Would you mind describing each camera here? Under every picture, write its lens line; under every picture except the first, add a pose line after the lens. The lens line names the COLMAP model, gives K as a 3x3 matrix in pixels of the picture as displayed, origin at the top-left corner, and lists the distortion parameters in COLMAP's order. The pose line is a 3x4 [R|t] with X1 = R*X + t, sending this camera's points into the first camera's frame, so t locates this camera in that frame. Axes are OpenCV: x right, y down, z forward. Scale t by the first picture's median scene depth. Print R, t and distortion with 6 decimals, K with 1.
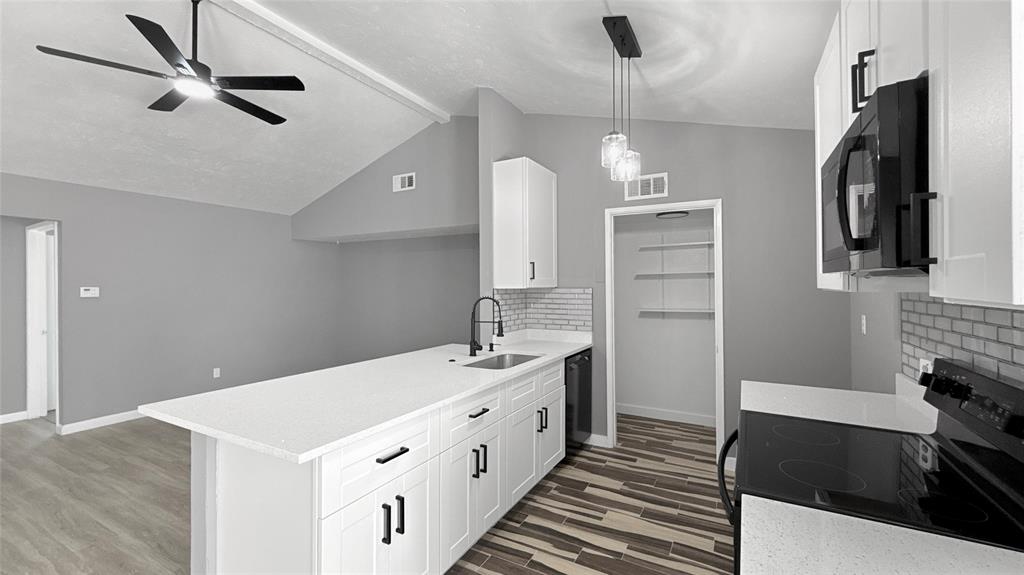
lens RADIAL K [[418.9, 0, 505.9], [0, 418.9, 281.2], [0, 0, 1]] dist [-0.001908, 0.000090]
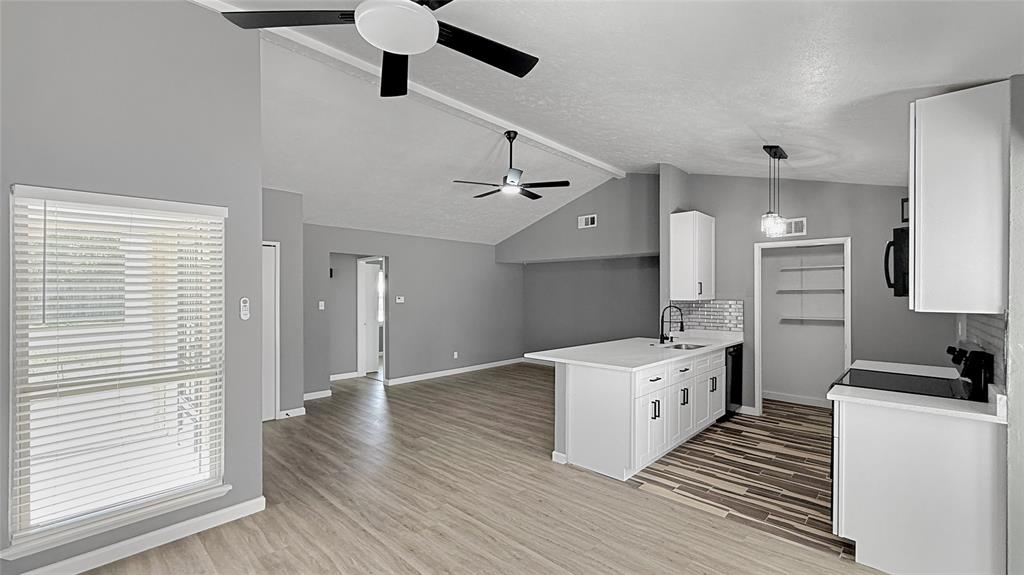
lens RADIAL K [[419.7, 0, 511.5], [0, 419.7, 293.2], [0, 0, 1]] dist [0.000675, 0.000036]
pose [[0.969242, 0.006186, -0.246030, -0.211601], [-0.004183, 0.999954, 0.008664, -0.018334], [0.246072, -0.007368, 0.969223, -0.577307]]
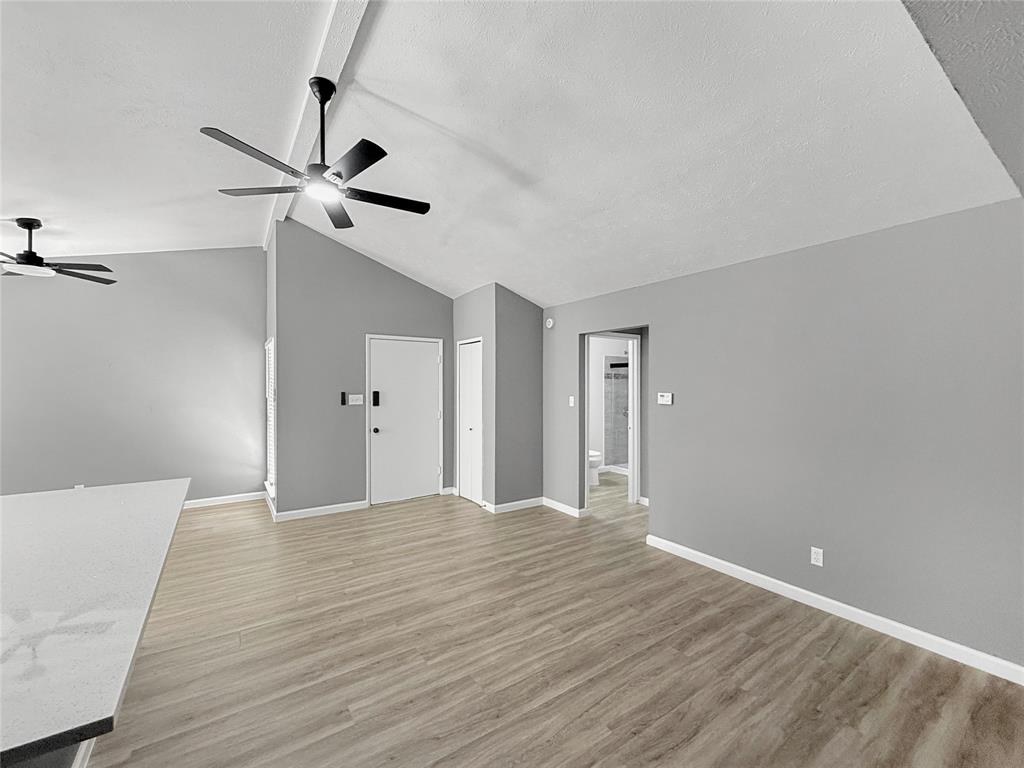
lens RADIAL K [[426.7, 0, 509.5], [0, 426.7, 386.8], [0, 0, 1]] dist [-0.000790, -0.000038]
pose [[-0.451420, 0.010146, -0.892254, -0.033385], [0.004881, 0.999948, 0.008902, -0.011136], [0.892298, -0.000336, -0.451447, 1.358832]]
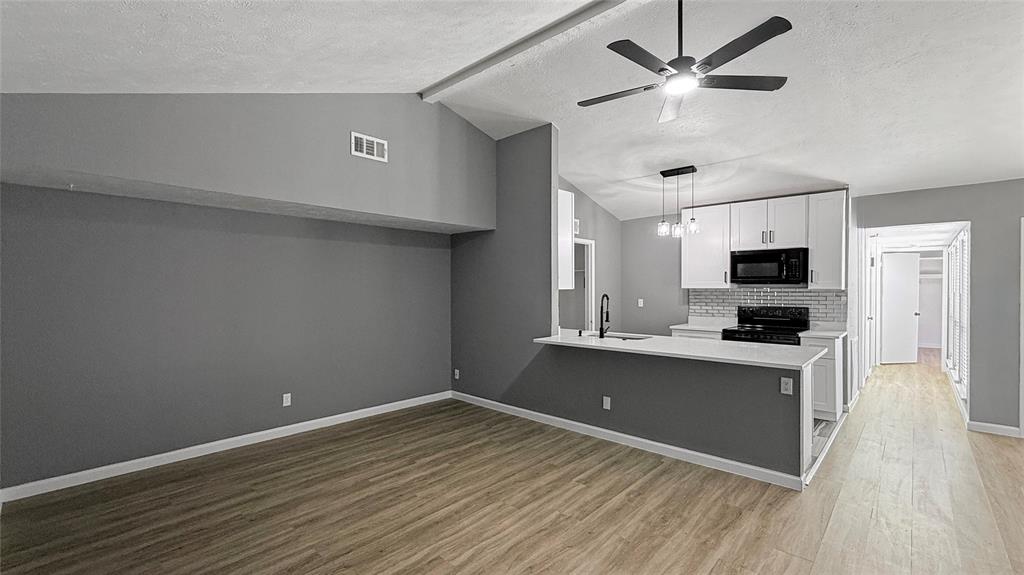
lens RADIAL K [[433.8, 0, 507.5], [0, 433.8, 287.9], [0, 0, 1]] dist [0.000195, -0.000032]
pose [[0.245925, 0.002013, 0.969287, -1.355701], [-0.006054, 0.999982, -0.000541, 0.015173], [-0.969270, -0.005735, 0.245933, 0.843613]]
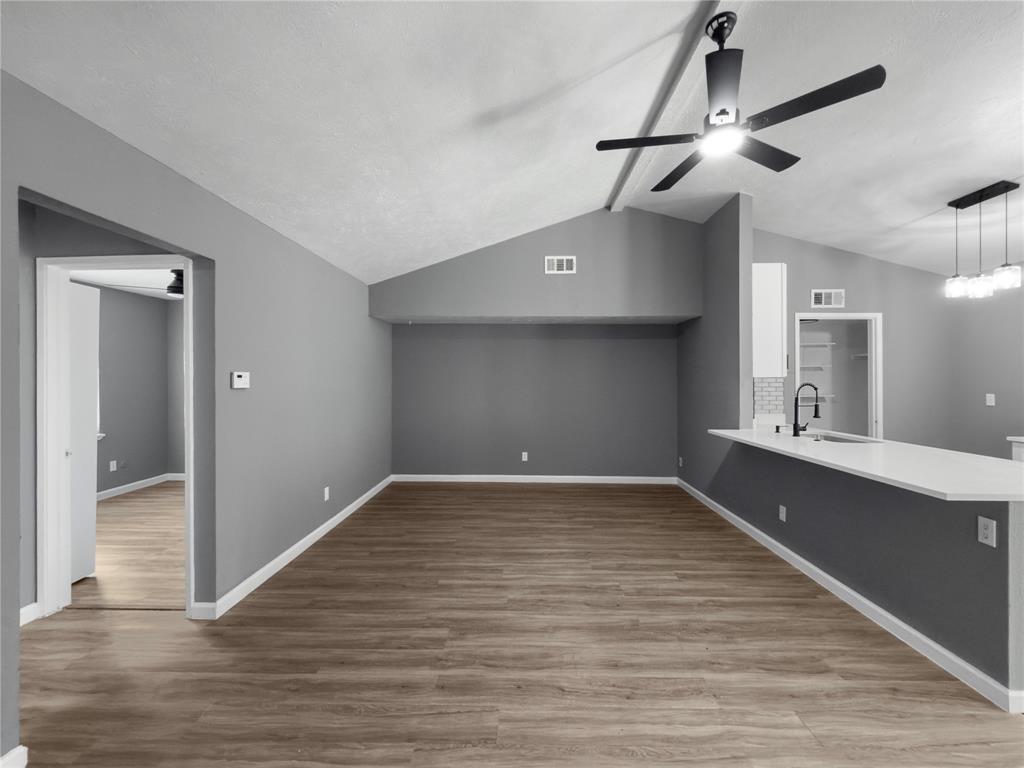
lens RADIAL K [[420.2, 0, 514.2], [0, 420.2, 377.0], [0, 0, 1]] dist [-0.001574, -0.000167]
pose [[0.885310, 0.006608, 0.464955, -1.128006], [-0.008214, 0.999965, 0.001427, 0.020894], [-0.464929, -0.005083, 0.885333, 0.316351]]
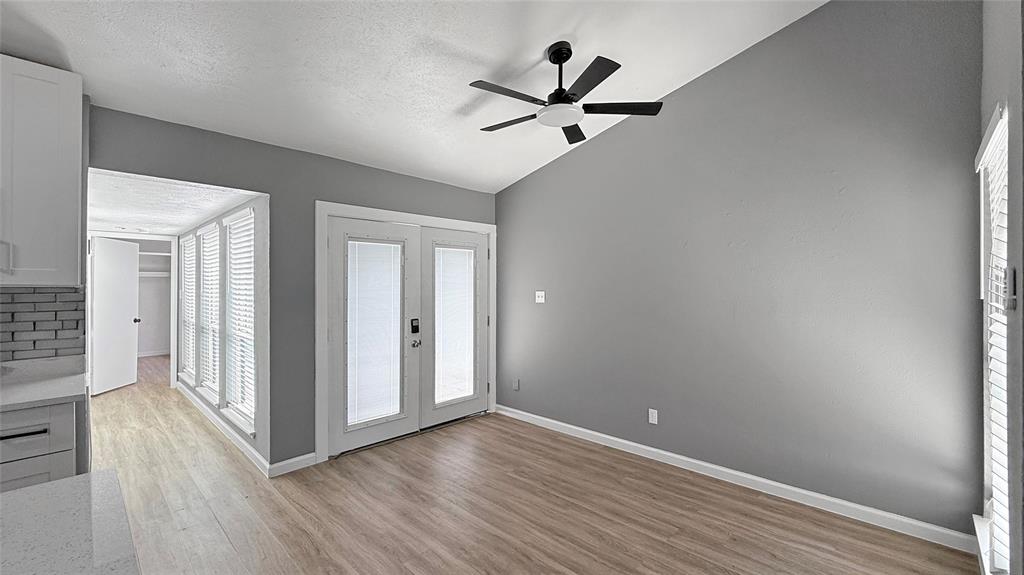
lens RADIAL K [[419.4, 0, 498.6], [0, 419.4, 286.5], [0, 0, 1]] dist [-0.000475, -0.000160]
pose [[-0.963121, 0.007838, 0.268954, -0.544165], [0.005207, 0.999931, -0.010495, 0.023909], [-0.269017, -0.008707, -0.963096, 0.590005]]
